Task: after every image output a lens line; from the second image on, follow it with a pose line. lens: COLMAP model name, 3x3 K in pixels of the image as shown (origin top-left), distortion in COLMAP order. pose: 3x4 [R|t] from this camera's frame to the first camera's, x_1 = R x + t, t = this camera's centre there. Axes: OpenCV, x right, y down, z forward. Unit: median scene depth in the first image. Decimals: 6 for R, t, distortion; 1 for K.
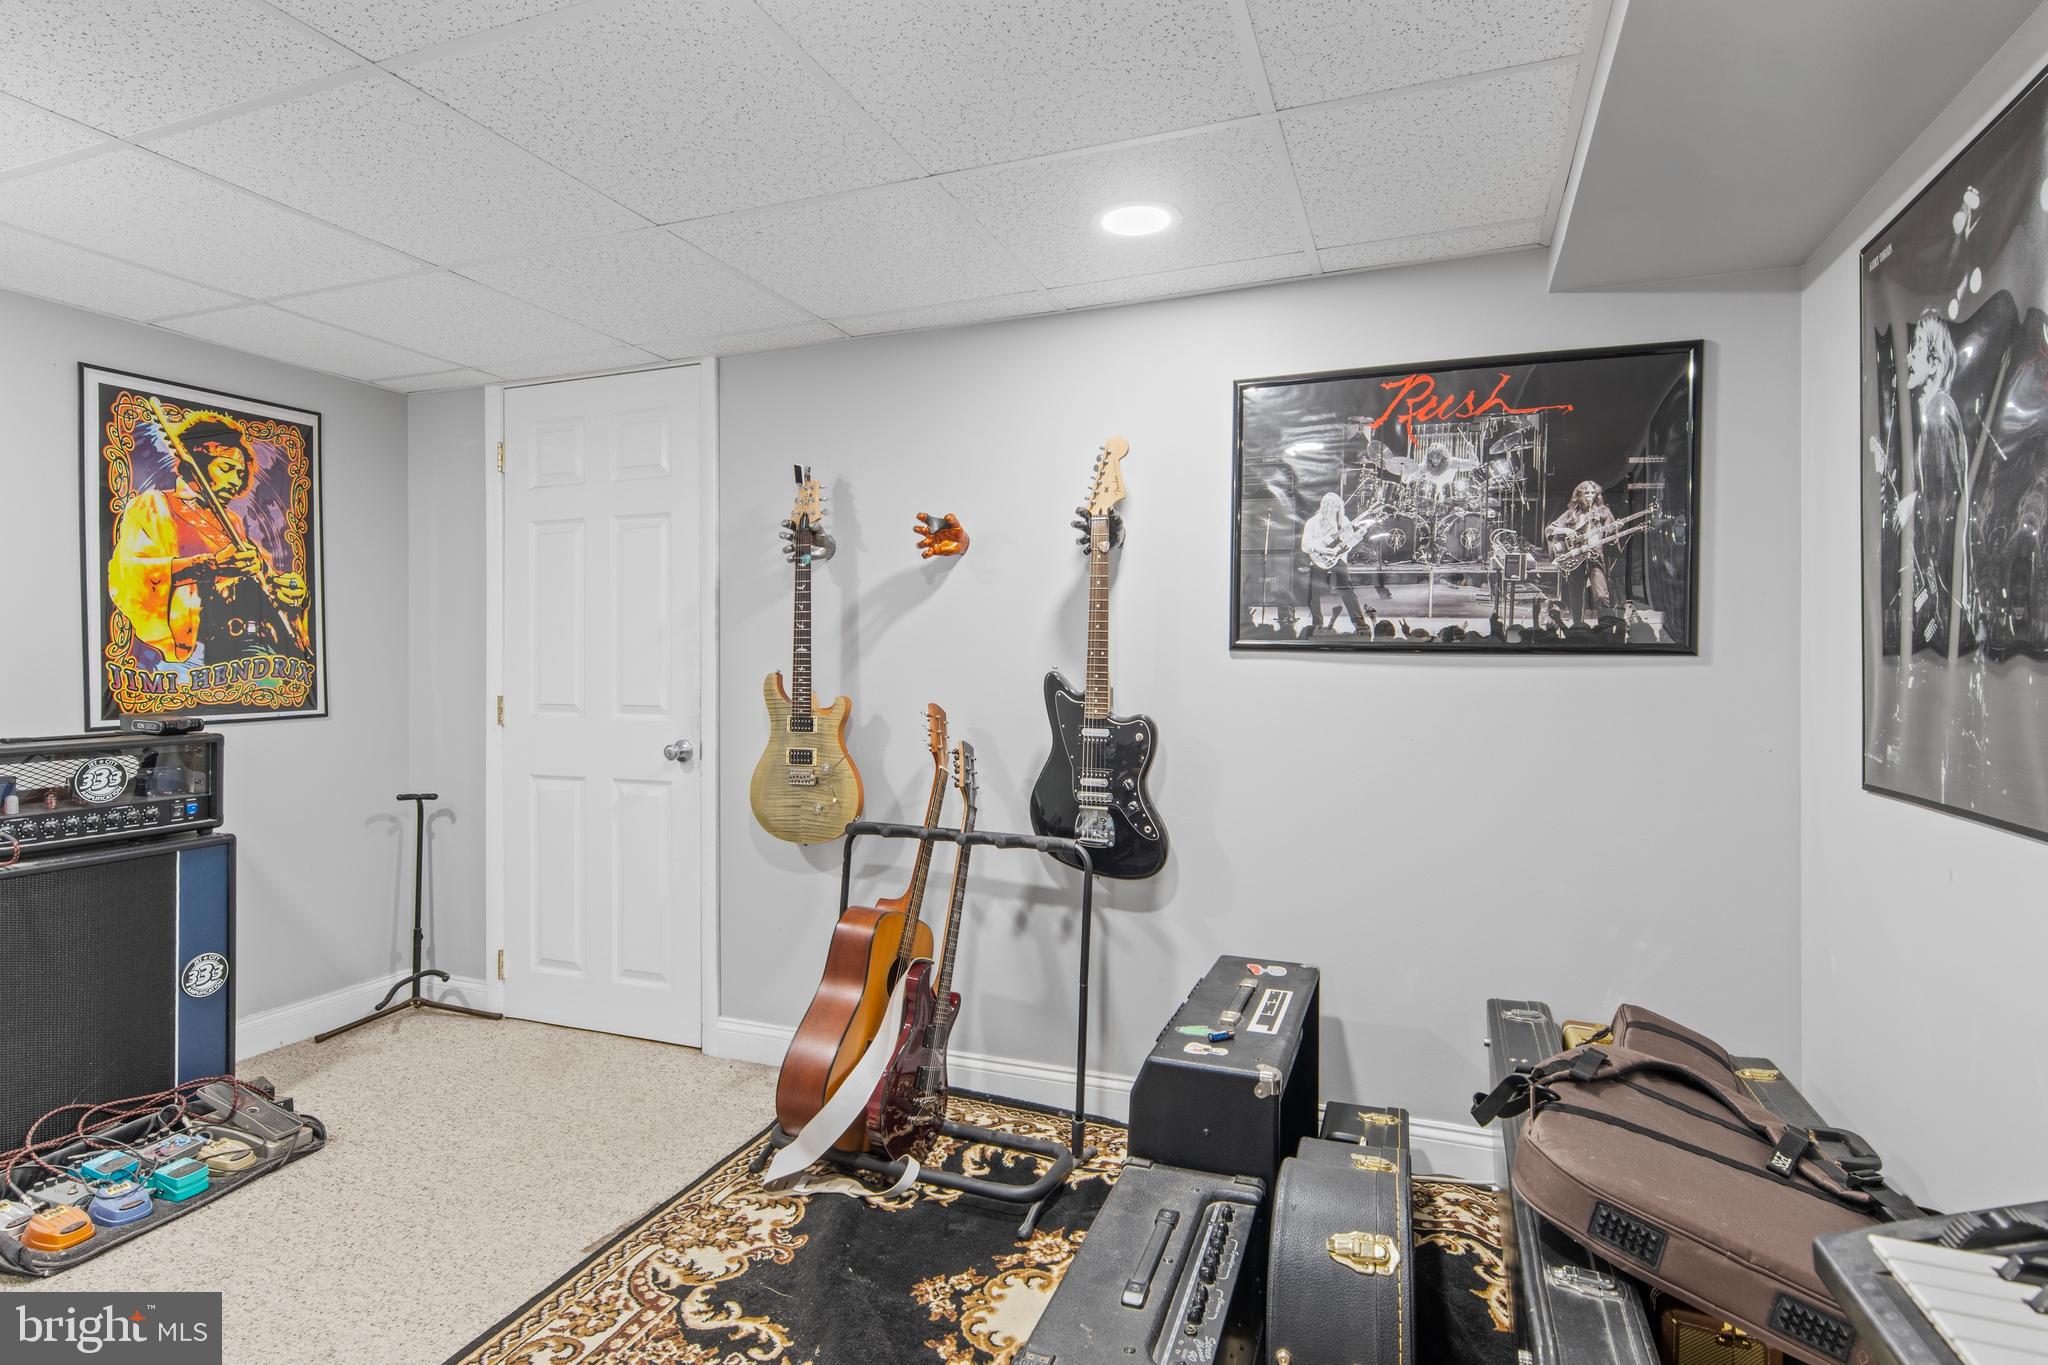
lens RADIAL K [[1038.4, 0, 1019.8], [0, 1038.4, 669.6], [0, 0, 1]] dist [0.005892, -0.000697]
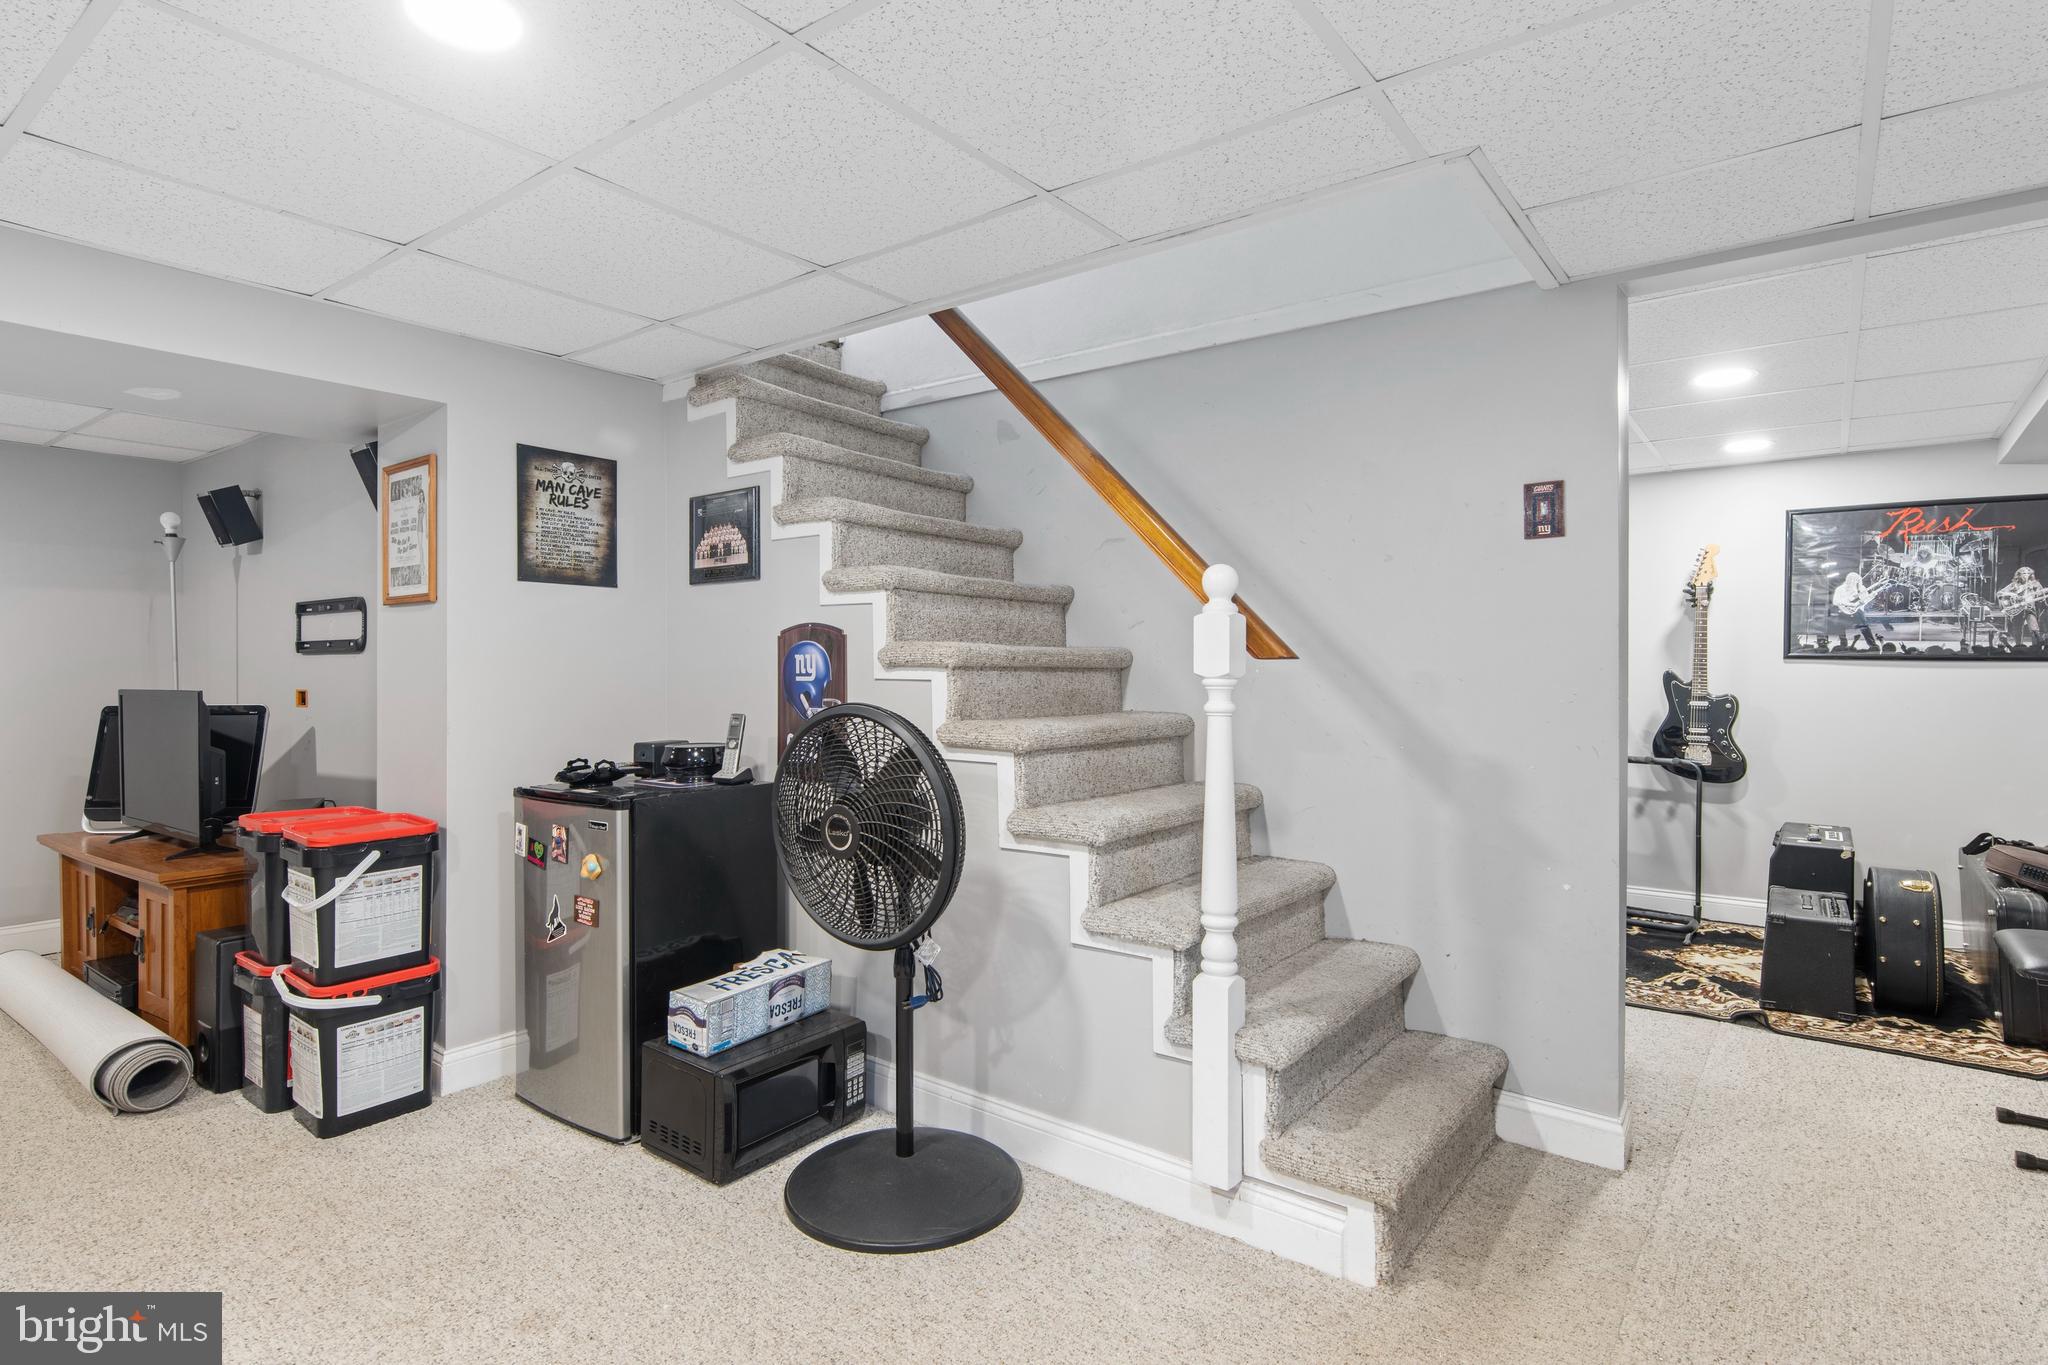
lens RADIAL K [[1038.4, 0, 1024.8], [0, 1038.4, 673.6], [0, 0, 1]] dist [0.005892, -0.000697]
pose [[0.963613, 0.004139, -0.267268, -0.621509], [-0.005886, 0.999966, -0.005736, 0.026706], [0.267235, 0.007101, 0.963605, -1.168273]]
